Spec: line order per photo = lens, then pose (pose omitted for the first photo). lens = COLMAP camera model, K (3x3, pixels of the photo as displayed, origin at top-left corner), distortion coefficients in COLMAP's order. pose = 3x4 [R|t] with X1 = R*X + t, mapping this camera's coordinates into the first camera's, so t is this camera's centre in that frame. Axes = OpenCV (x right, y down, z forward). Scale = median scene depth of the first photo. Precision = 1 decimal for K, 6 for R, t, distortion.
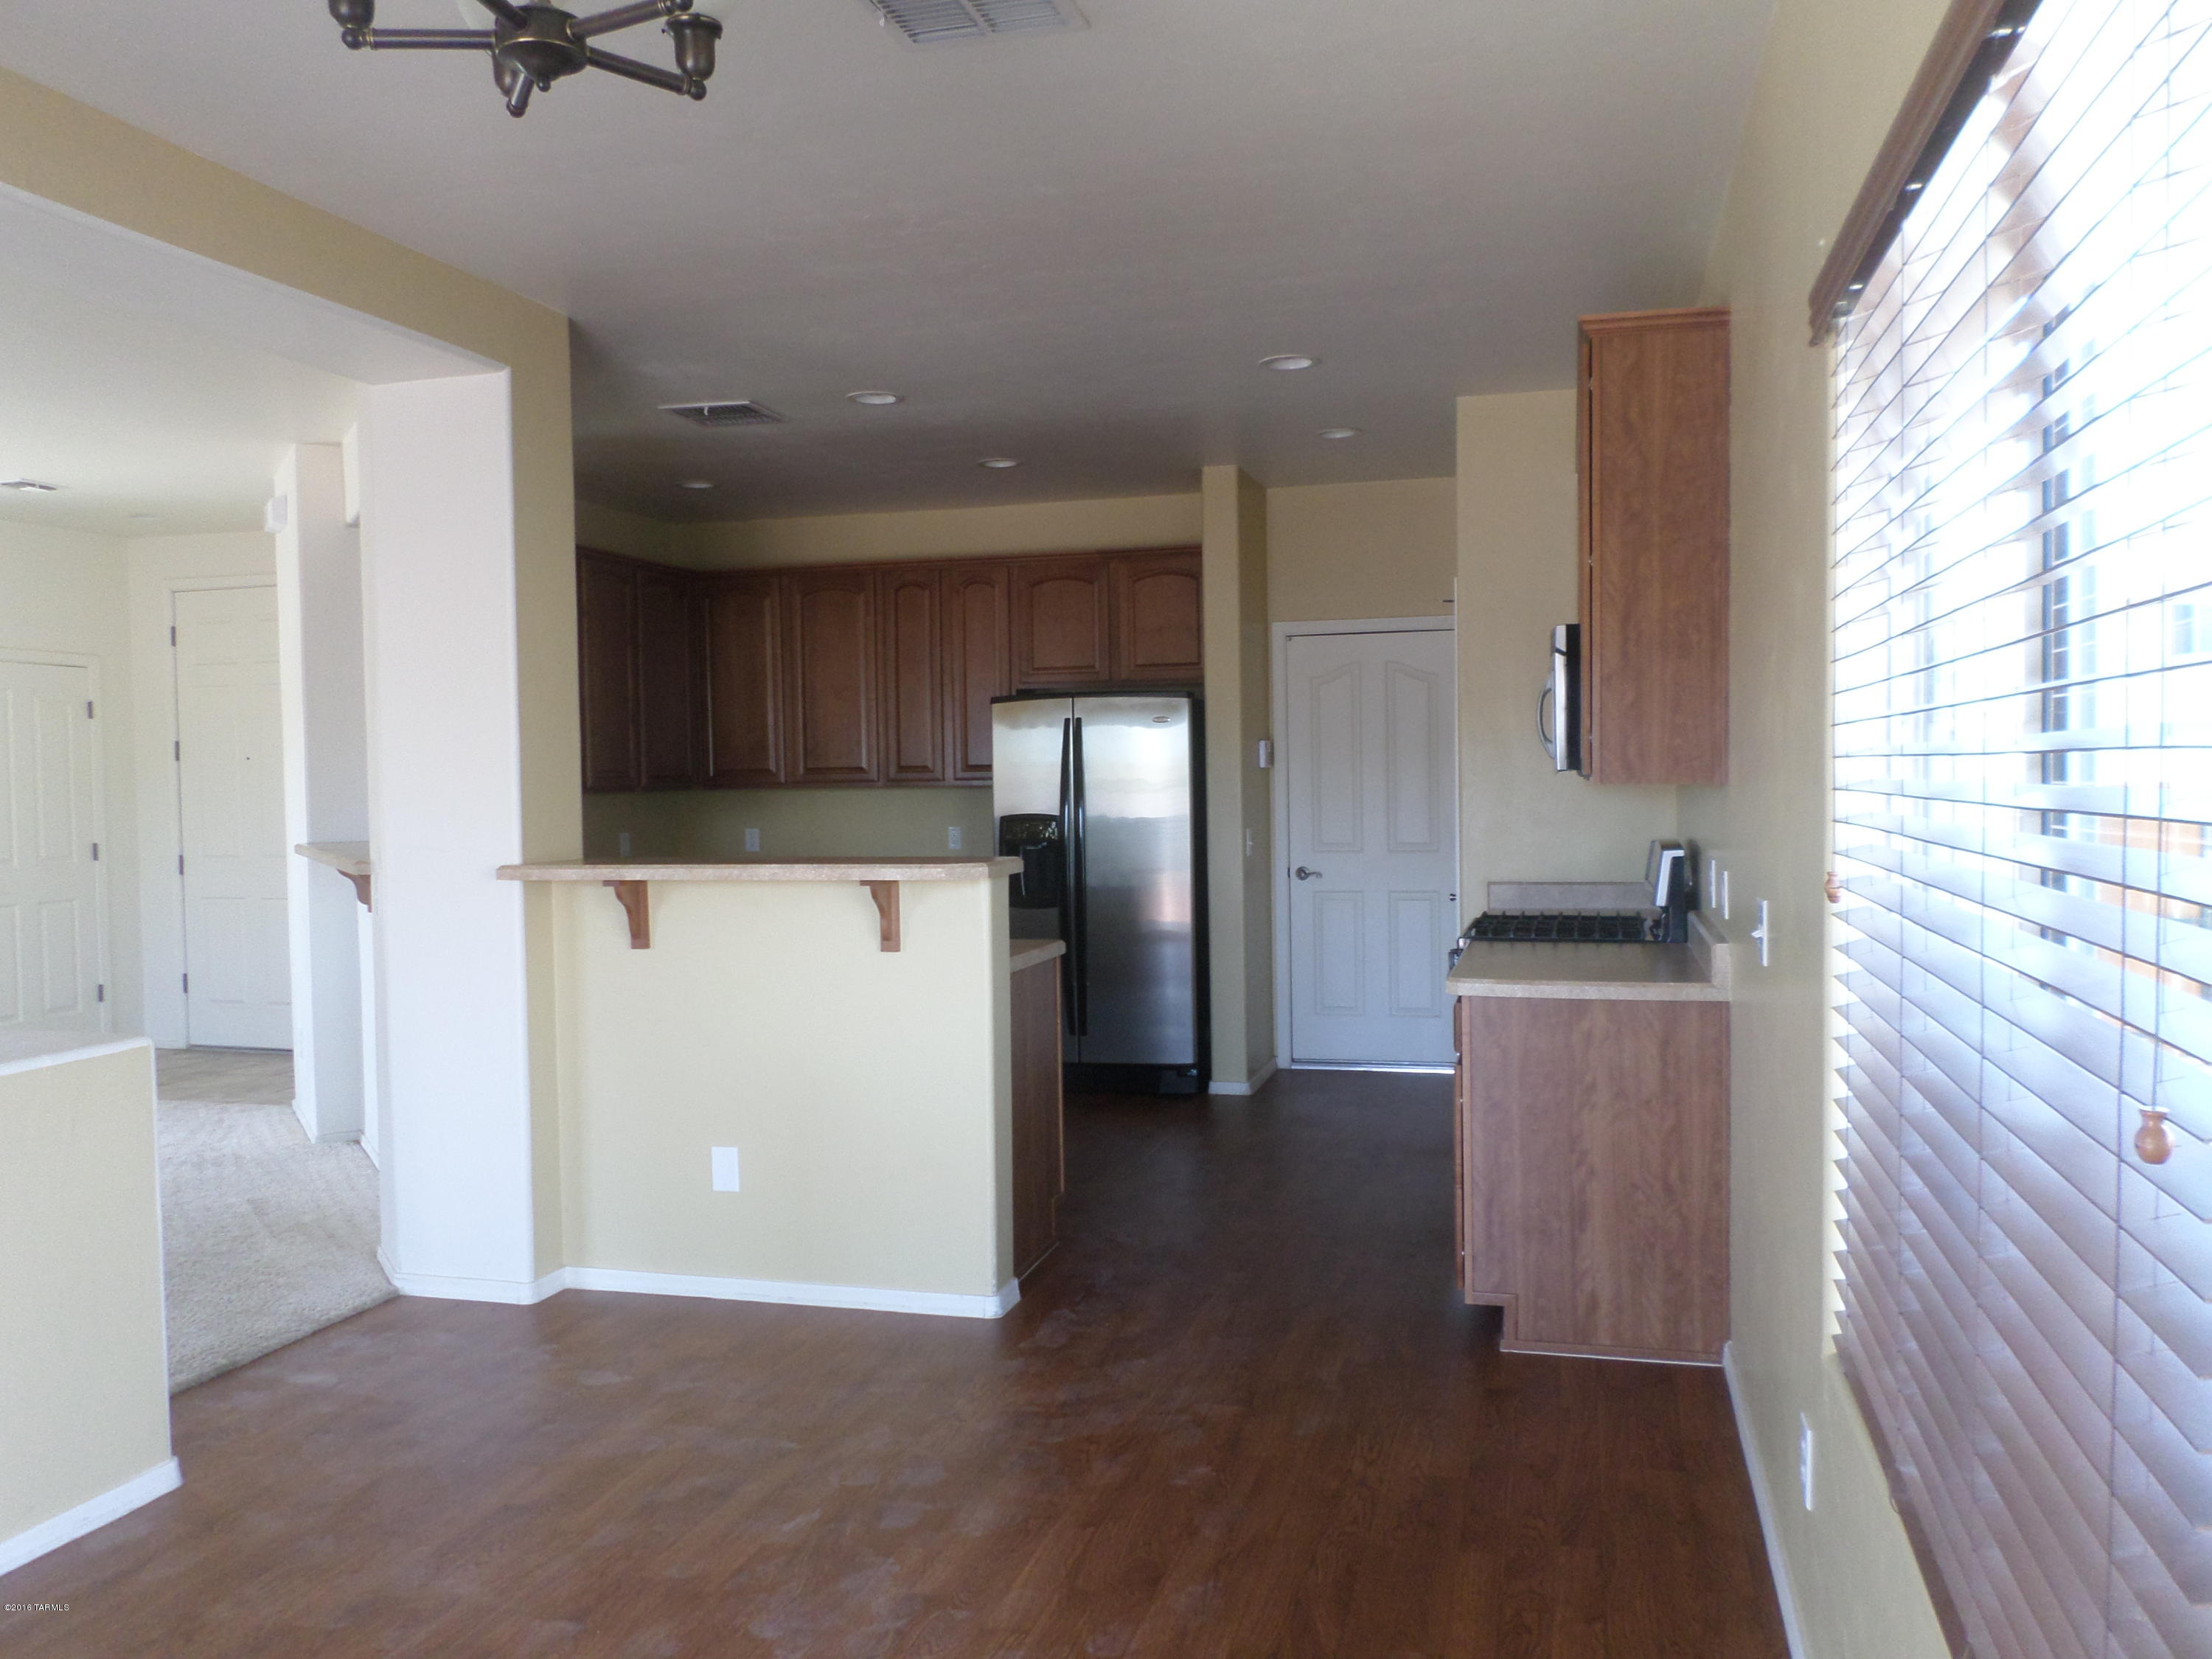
lens RADIAL K [[1682.6, 0, 1106.0], [0, 1682.6, 829.5], [0, 0, 1]] dist [-0.005897, -0.005033]
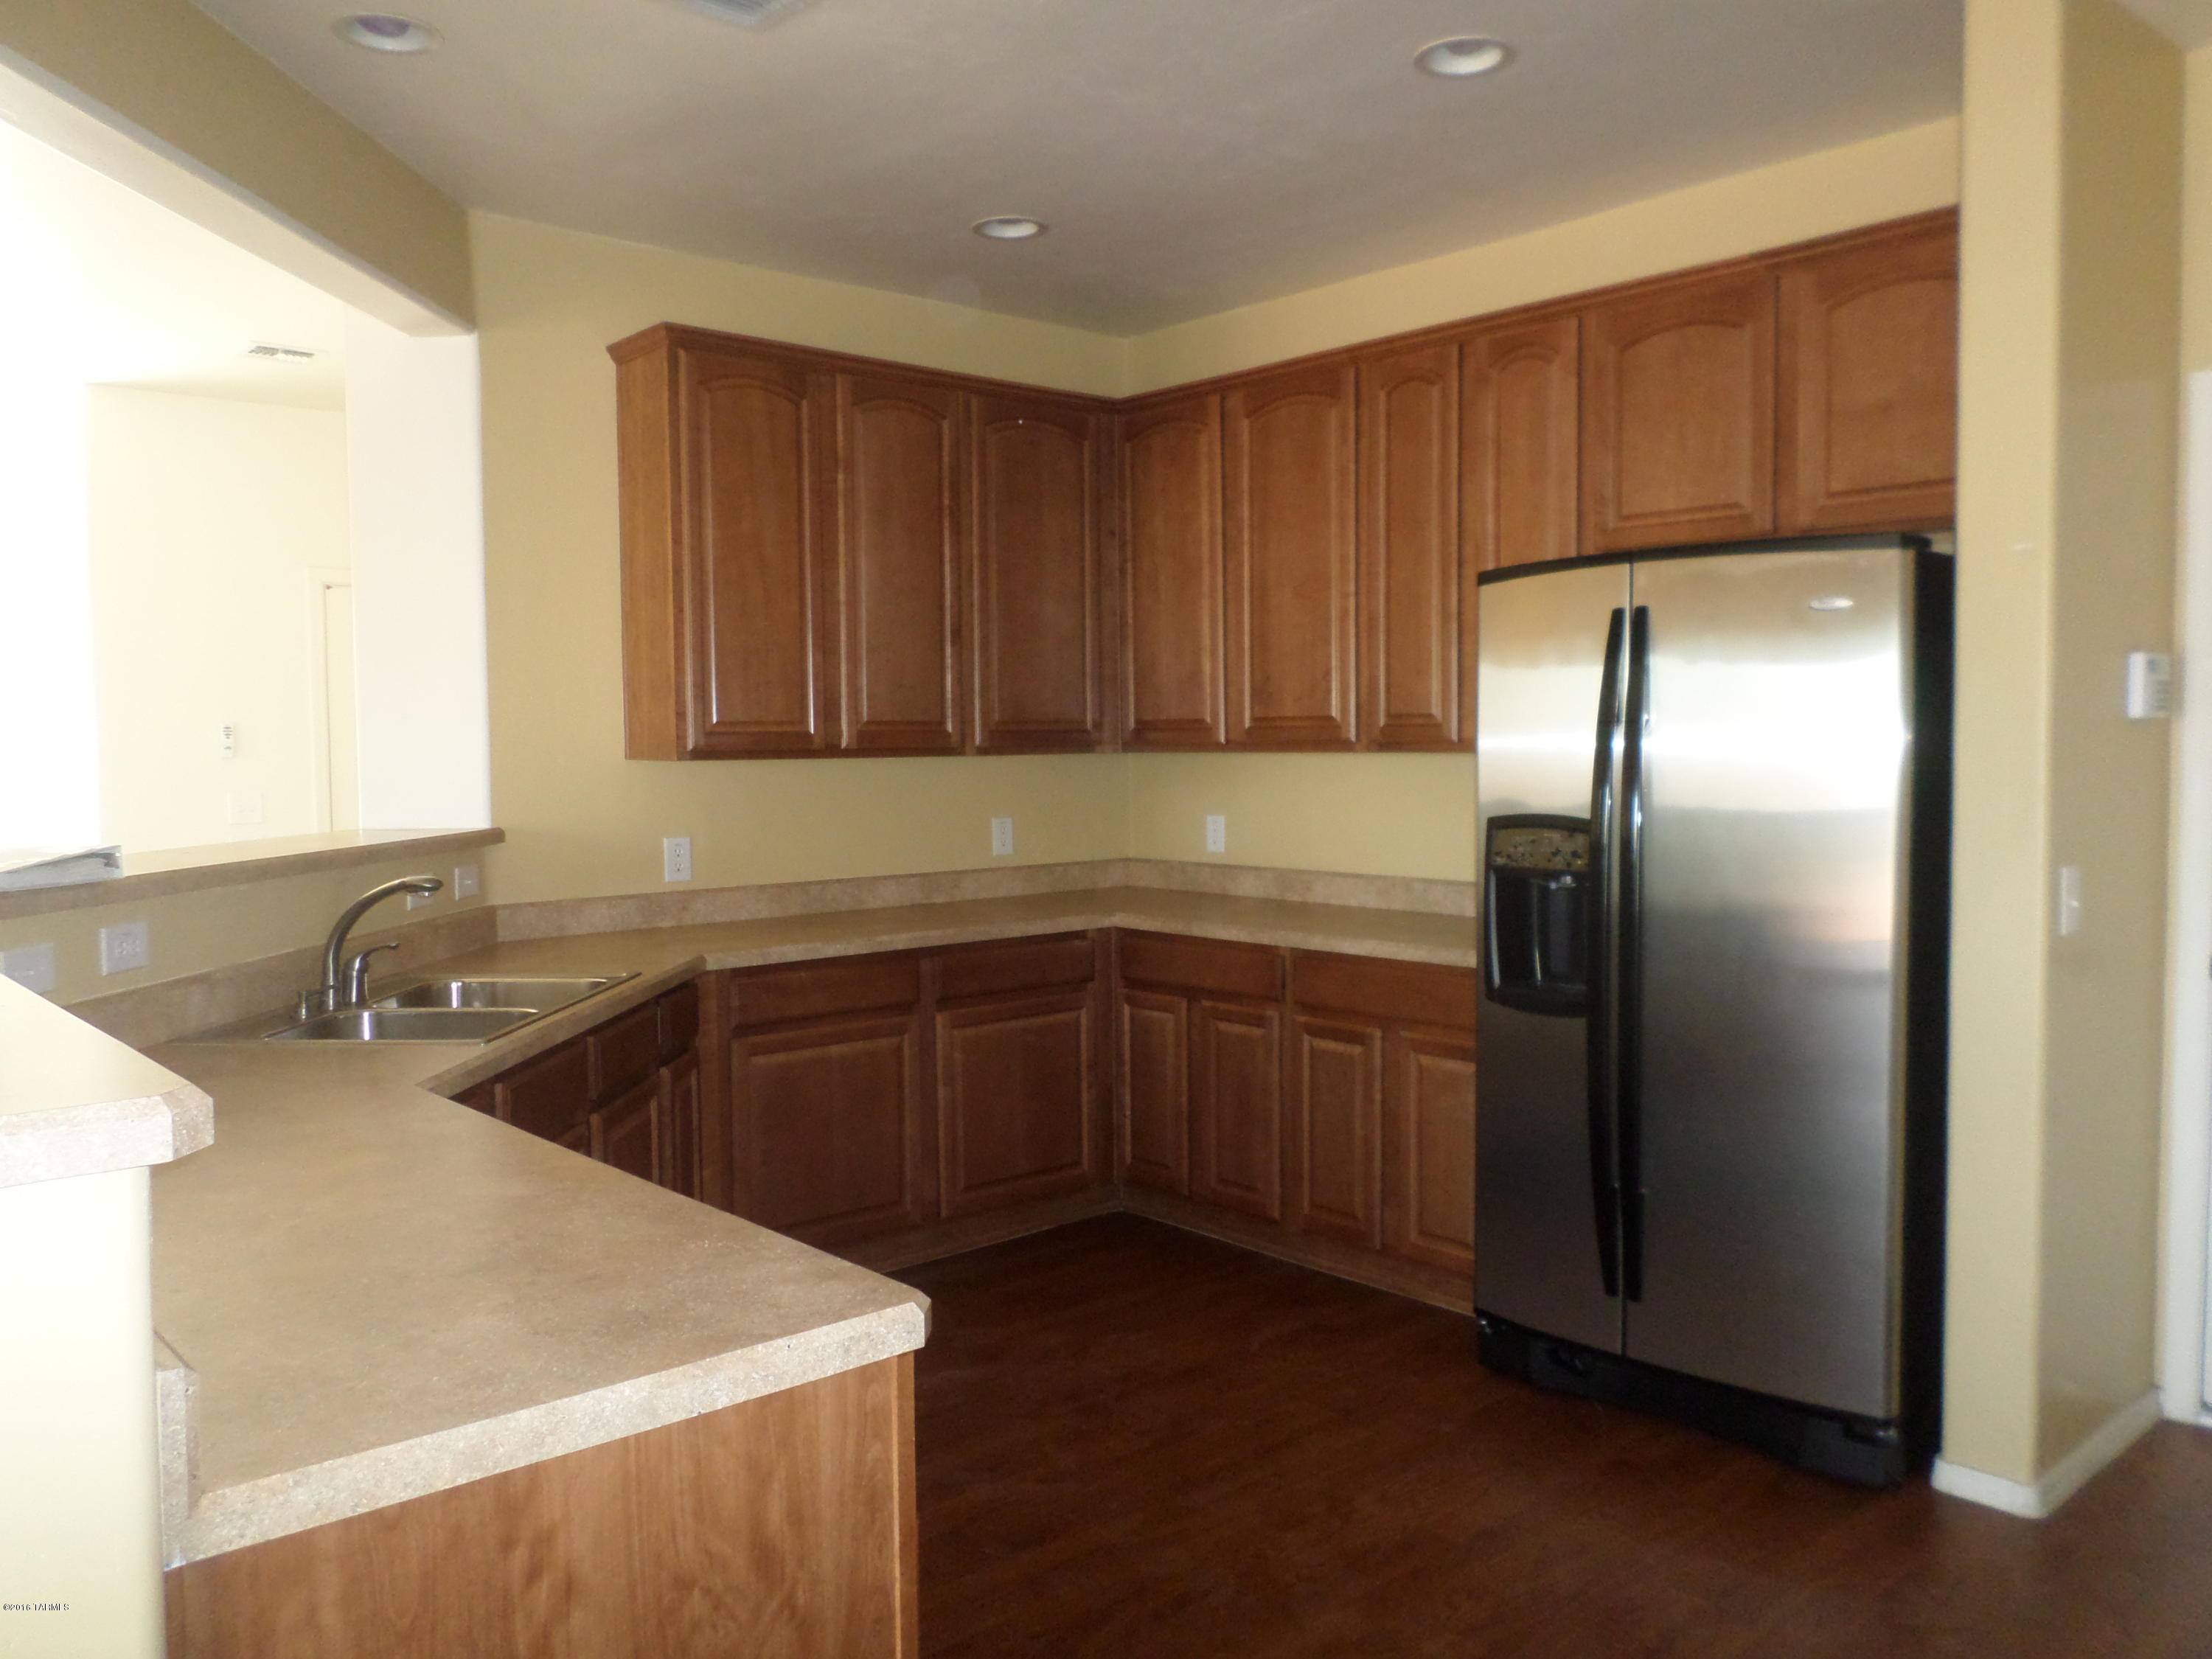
lens RADIAL K [[1776.7, 0, 1107.1], [0, 1776.7, 811.4], [0, 0, 1]] dist [-0.003962, -0.007425]
pose [[0.849622, 0.027048, -0.526698, 0.107980], [-0.016677, 0.999562, 0.024429, -0.019625], [0.527128, -0.011972, 0.849702, 0.479845]]
